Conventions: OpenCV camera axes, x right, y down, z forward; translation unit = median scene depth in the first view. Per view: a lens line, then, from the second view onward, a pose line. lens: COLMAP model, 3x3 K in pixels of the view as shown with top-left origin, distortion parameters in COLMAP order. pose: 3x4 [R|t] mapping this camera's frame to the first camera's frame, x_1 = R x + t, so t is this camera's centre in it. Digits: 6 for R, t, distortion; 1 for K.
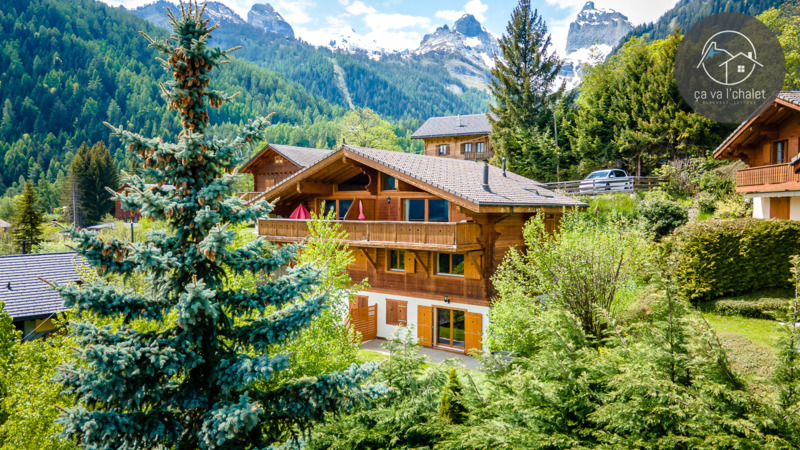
lens RADIAL K [[575.1, 0, 403.8], [0, 575.1, 226.7], [0, 0, 1]] dist [0.036103, 0.001718]
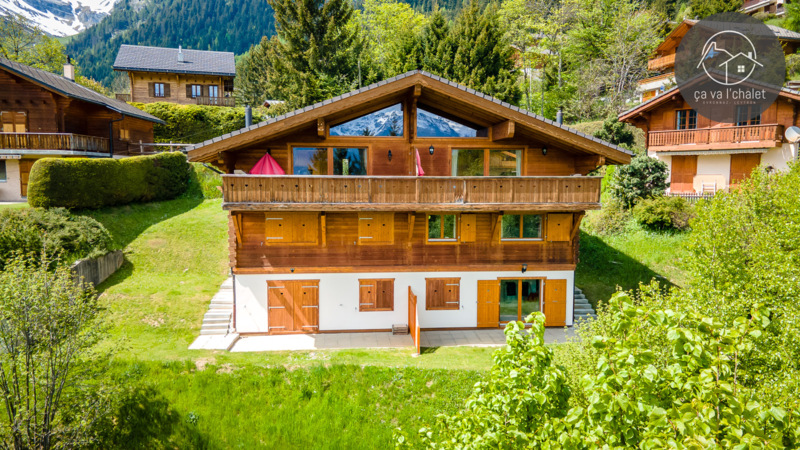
lens RADIAL K [[575.1, 0, 403.8], [0, 575.1, 226.7], [0, 0, 1]] dist [0.036103, 0.001718]
pose [[0.705830, -0.066136, 0.705287, -0.363057], [0.019996, 0.997096, 0.073487, -0.000808], [-0.708099, -0.037766, 0.705102, 0.293250]]
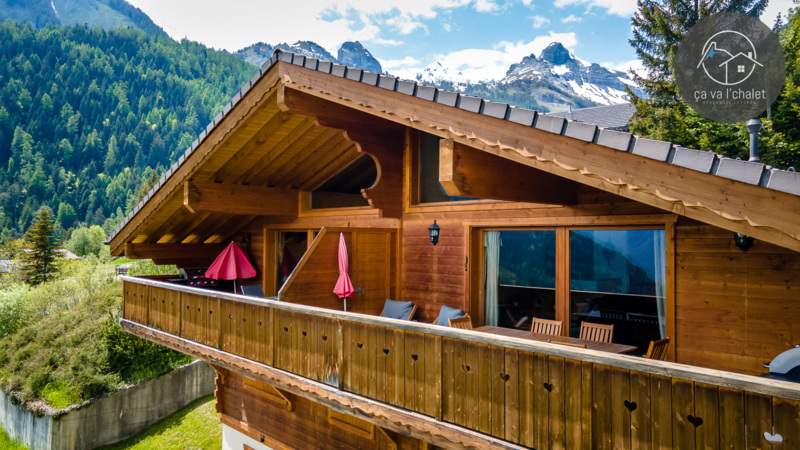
lens RADIAL K [[575.1, 0, 403.8], [0, 575.1, 226.7], [0, 0, 1]] dist [0.036103, 0.001718]
pose [[0.989134, 0.000119, -0.147018, 0.002443], [-0.007872, 0.998608, -0.052156, -0.020043], [0.146807, 0.052746, 0.987758, 0.414403]]
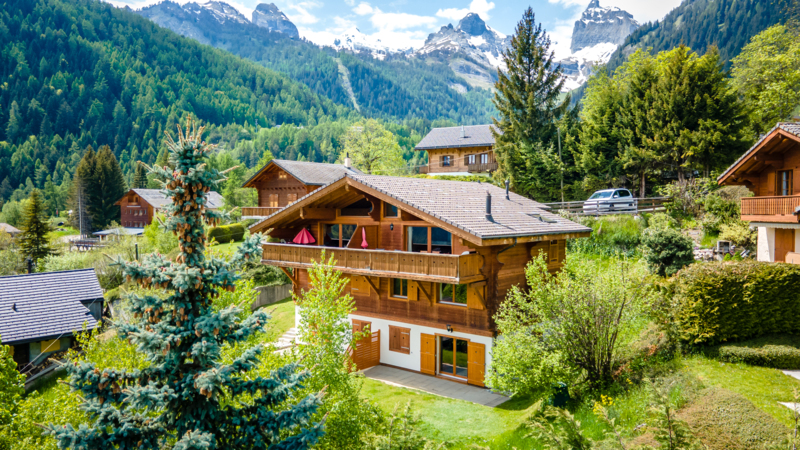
lens RADIAL K [[575.1, 0, 403.8], [0, 575.1, 226.7], [0, 0, 1]] dist [0.036103, 0.001718]
pose [[0.999968, -0.000912, -0.007989, 0.001802], [0.000925, 0.999998, 0.001666, -0.029057], [0.007988, -0.001673, 0.999967, 0.000157]]
